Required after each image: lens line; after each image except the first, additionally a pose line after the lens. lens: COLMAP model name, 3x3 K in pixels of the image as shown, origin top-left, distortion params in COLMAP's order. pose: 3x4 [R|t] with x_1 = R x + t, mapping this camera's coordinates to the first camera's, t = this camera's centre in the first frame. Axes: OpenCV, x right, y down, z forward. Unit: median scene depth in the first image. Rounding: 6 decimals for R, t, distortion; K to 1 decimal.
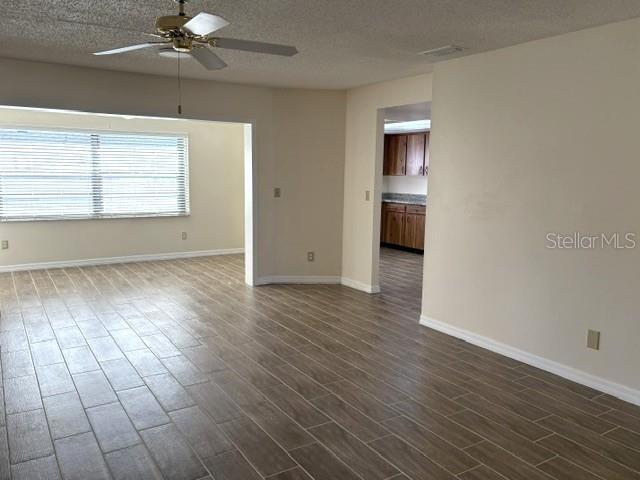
lens RADIAL K [[499.4, 0, 320.0], [0, 499.4, 240.0], [0, 0, 1]] dist [-0.003433, -0.005450]
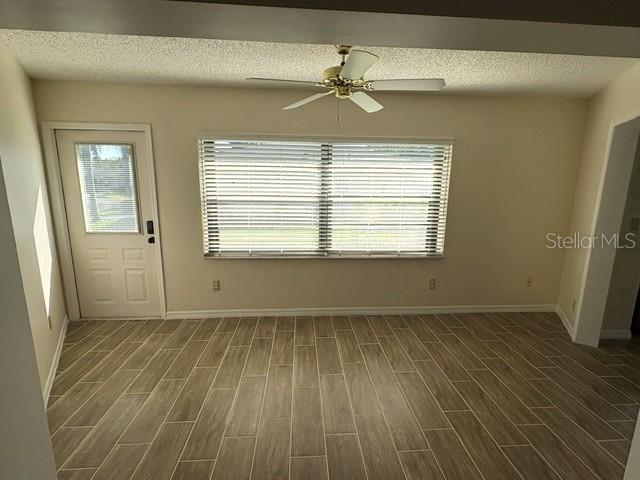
lens RADIAL K [[312.5, 0, 320.0], [0, 312.5, 240.0], [0, 0, 1]] dist [0.001133, 0.000051]
pose [[0.930990, 0.060989, -0.359914, -0.270759], [-0.051385, 0.998023, 0.036200, -0.082729], [0.361410, -0.015207, 0.932283, 0.534952]]
